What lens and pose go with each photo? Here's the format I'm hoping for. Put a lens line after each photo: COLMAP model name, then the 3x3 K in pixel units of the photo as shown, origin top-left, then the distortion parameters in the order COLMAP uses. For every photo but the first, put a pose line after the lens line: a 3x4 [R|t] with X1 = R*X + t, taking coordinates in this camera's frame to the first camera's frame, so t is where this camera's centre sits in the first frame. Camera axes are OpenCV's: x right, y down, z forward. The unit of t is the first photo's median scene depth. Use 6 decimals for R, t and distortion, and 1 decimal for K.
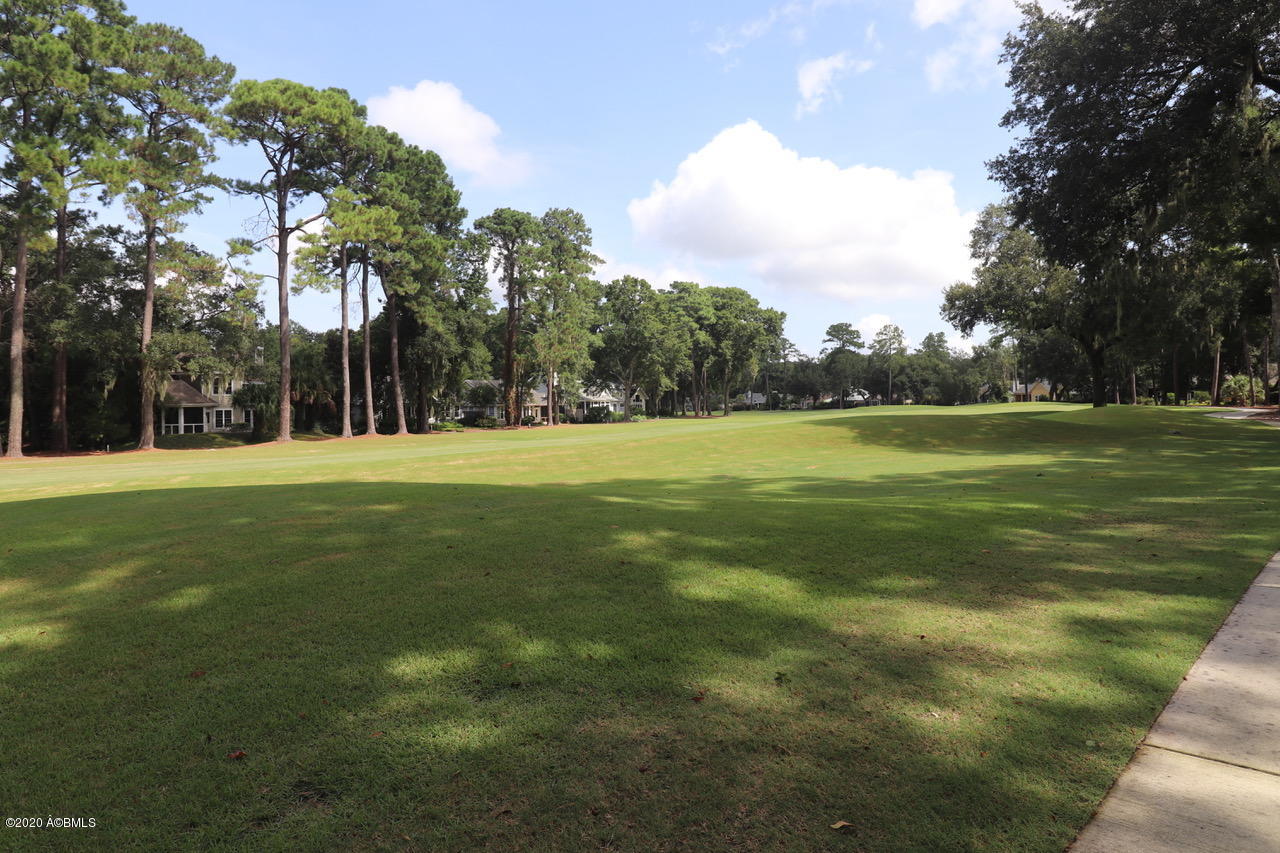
lens RADIAL K [[814.7, 0, 642.3], [0, 814.7, 408.7], [0, 0, 1]] dist [0.003176, -0.001990]
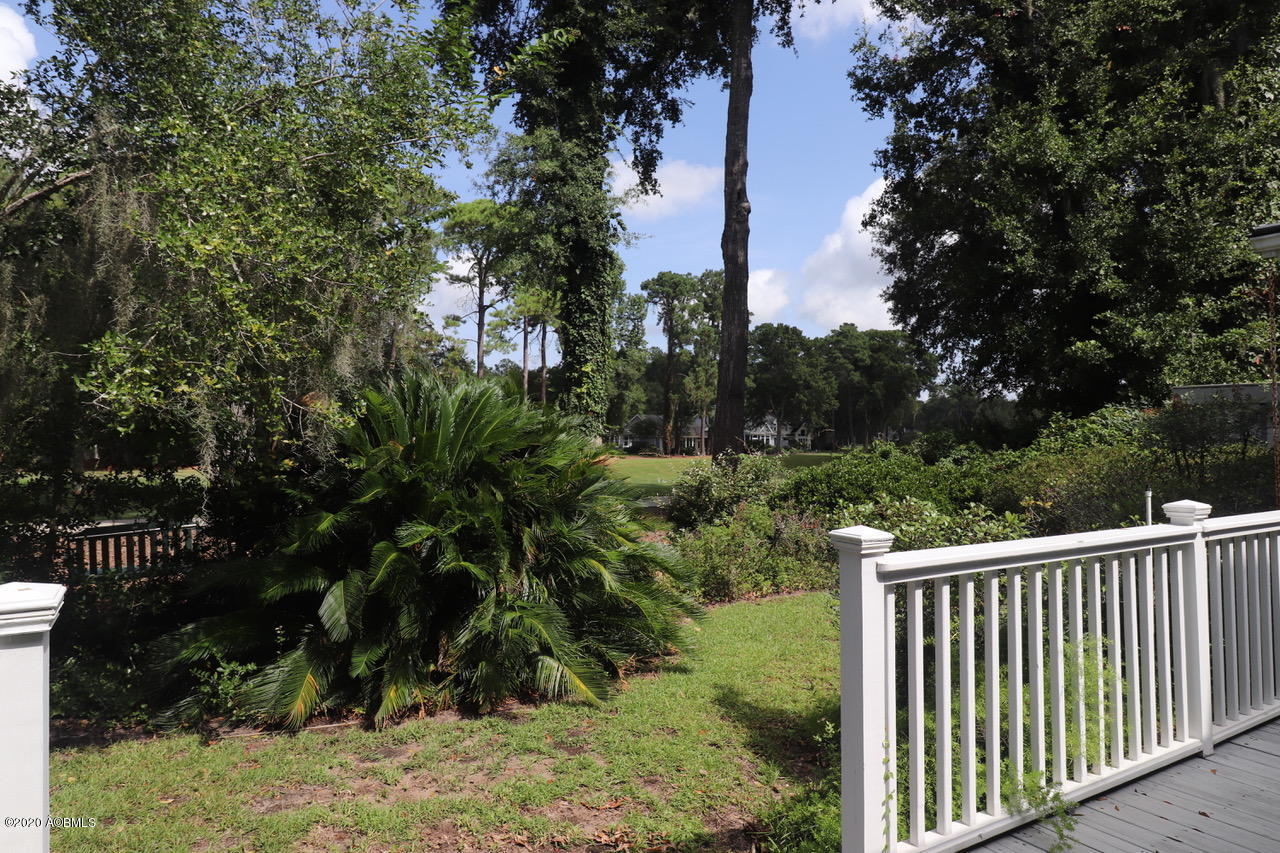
lens RADIAL K [[814.7, 0, 642.3], [0, 814.7, 408.7], [0, 0, 1]] dist [0.003176, -0.001990]
pose [[0.965914, 0.017335, -0.258283, 0.125415], [-0.026571, 0.999124, -0.032315, -0.007387], [0.257496, 0.038076, 0.965529, -0.175793]]
